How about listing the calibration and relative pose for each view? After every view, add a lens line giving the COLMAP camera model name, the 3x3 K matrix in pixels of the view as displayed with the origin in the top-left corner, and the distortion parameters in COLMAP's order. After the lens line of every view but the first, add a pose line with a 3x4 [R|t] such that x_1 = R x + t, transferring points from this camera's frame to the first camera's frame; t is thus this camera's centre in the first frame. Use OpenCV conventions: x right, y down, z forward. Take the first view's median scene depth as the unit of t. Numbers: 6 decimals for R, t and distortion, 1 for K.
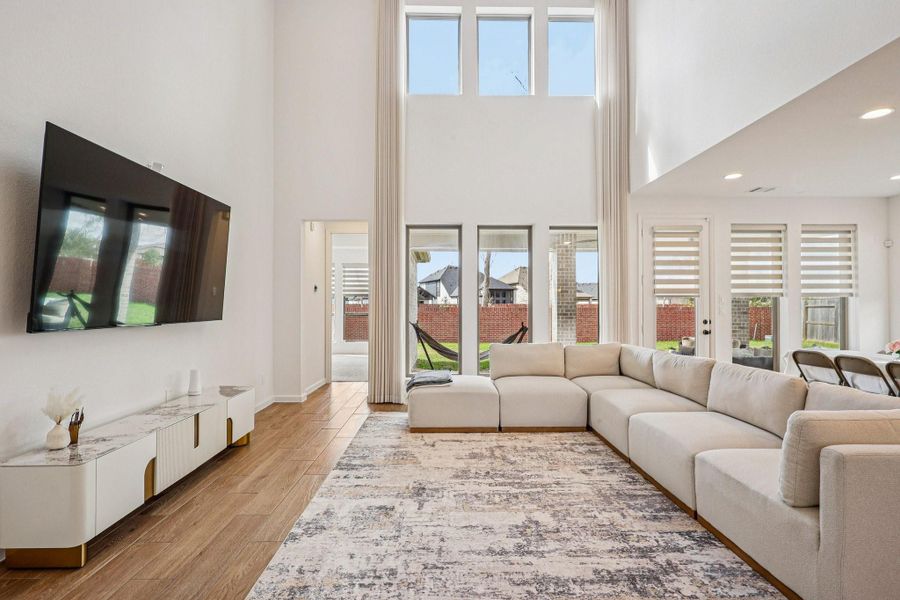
lens RADIAL K [[425.9, 0, 447.6], [0, 425.9, 297.8], [0, 0, 1]] dist [-0.003503, 0.001443]
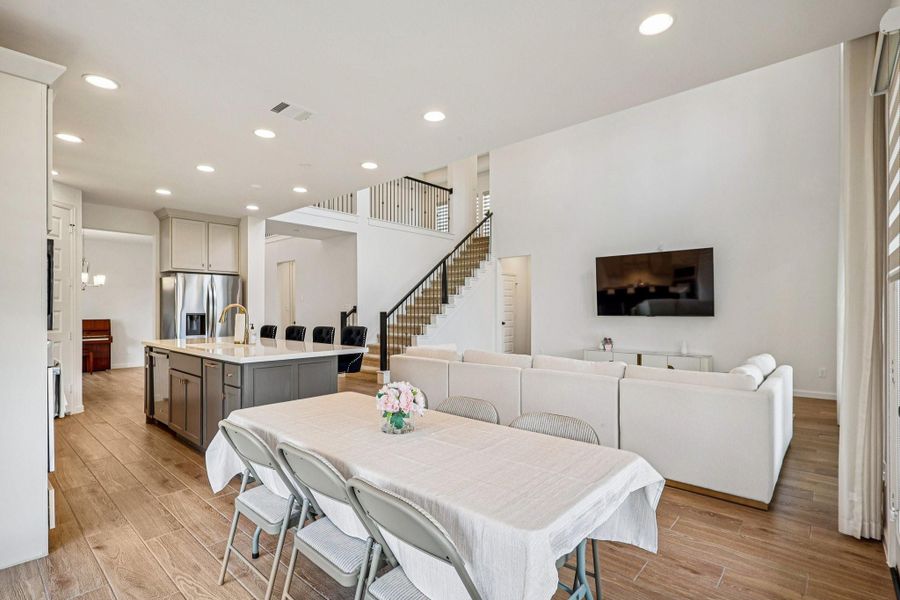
lens RADIAL K [[425.9, 0, 454.8], [0, 425.9, 309.4], [0, 0, 1]] dist [-0.003503, 0.001443]
pose [[-0.669354, 0.002176, -0.742940, 1.432094], [0.017667, 0.999760, -0.012989, 0.029925], [0.742733, -0.021819, -0.669232, 1.416902]]
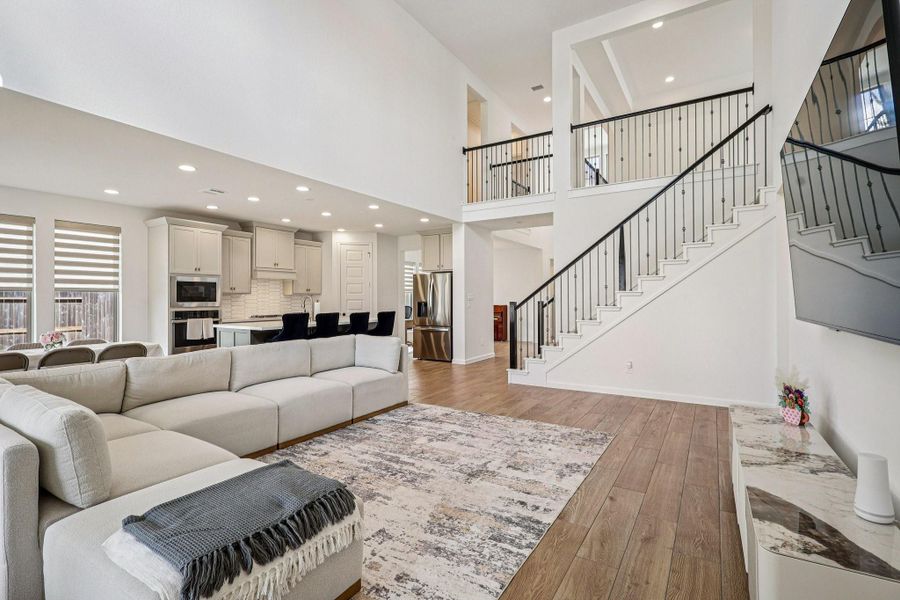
lens RADIAL K [[425.9, 0, 447.4], [0, 425.9, 297.0], [0, 0, 1]] dist [-0.003503, 0.001443]
pose [[-0.837995, 0.005811, 0.545646, -0.446209], [-0.004042, 0.999850, -0.016855, 0.023297], [-0.545662, -0.016330, -0.837846, 1.462699]]
